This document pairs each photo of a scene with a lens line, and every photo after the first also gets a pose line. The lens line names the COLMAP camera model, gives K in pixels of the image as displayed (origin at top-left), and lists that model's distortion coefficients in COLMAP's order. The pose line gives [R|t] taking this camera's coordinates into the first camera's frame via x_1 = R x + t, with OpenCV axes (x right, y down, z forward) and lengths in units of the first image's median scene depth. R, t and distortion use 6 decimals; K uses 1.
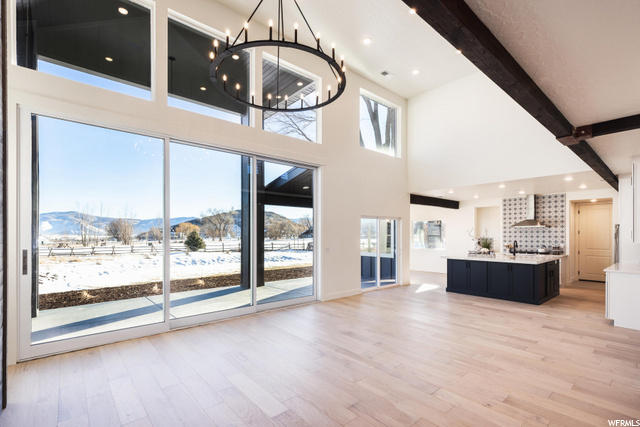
lens RADIAL K [[300.9, 0, 321.1], [0, 300.9, 235.2], [0, 0, 1]] dist [0.000564, 0.000139]
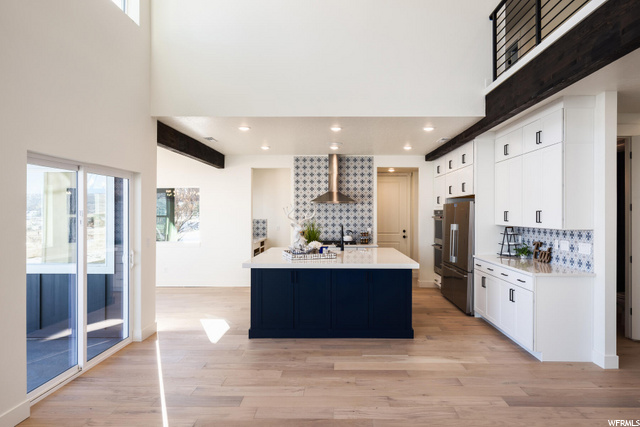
lens RADIAL K [[396.7, 0, 320.0], [0, 396.7, 213.5], [0, 0, 1]] dist [-0.002681, -0.001454]
pose [[0.658250, 0.000833, 0.752799, 0.026503], [0.000579, 0.999999, -0.001613, -0.003629], [-0.752799, 0.001498, 0.658249, 0.470951]]
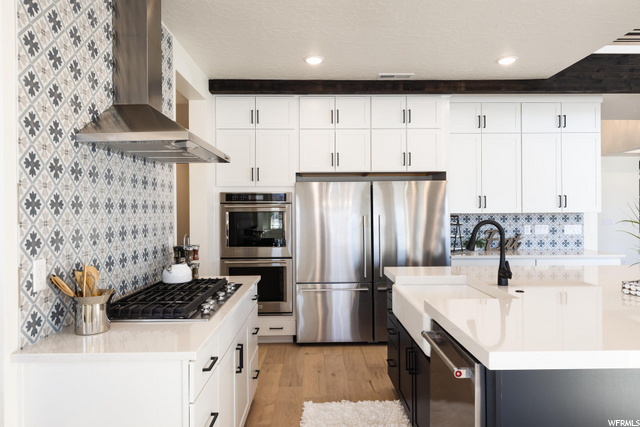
lens RADIAL K [[427.5, 0, 320.0], [0, 427.5, 213.5], [0, 0, 1]] dist [-0.000973, -0.000405]
pose [[-0.773411, -0.000022, 0.633905, 0.502469], [0.007557, 0.999929, 0.009254, 0.008507], [-0.633860, 0.011947, -0.773356, 1.230191]]
